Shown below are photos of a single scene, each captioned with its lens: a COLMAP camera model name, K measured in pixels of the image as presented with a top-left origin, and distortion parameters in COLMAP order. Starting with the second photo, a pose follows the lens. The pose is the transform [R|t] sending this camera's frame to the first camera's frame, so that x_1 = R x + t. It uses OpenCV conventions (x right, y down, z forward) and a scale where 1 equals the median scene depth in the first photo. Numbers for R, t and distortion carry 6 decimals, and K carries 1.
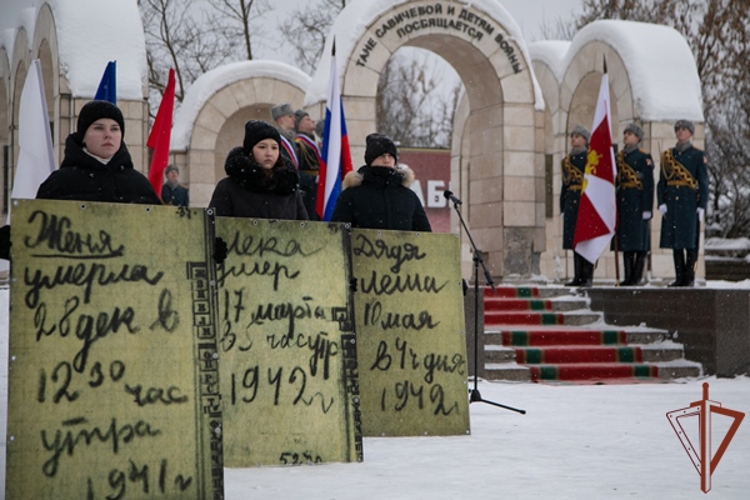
lens RADIAL K [[1574.3, 0, 375.0], [0, 1574.3, 250.0], [0, 0, 1]] dist [0.012369, 0.065948]
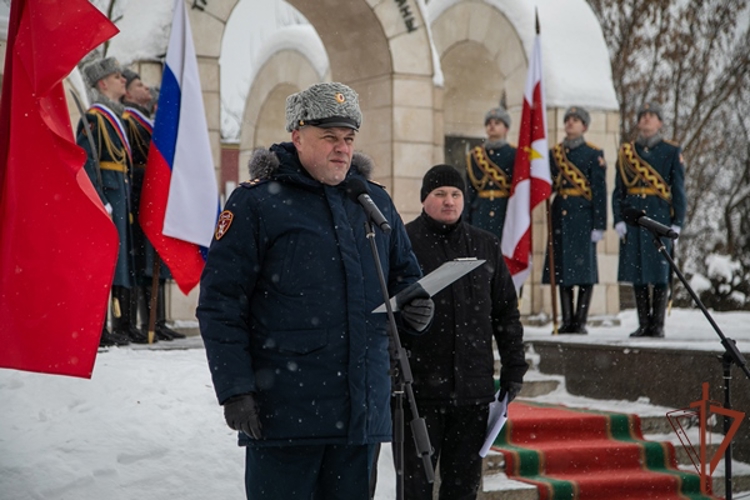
lens RADIAL K [[1844.2, 0, 465.9], [0, 1844.2, 251.7], [0, 0, 1]] dist [0.199378, 0.132469]
pose [[0.981565, 0.008076, 0.190956, -0.044260], [-0.006888, 0.999953, -0.006883, -0.008085], [-0.191003, 0.005440, 0.981574, 0.181254]]
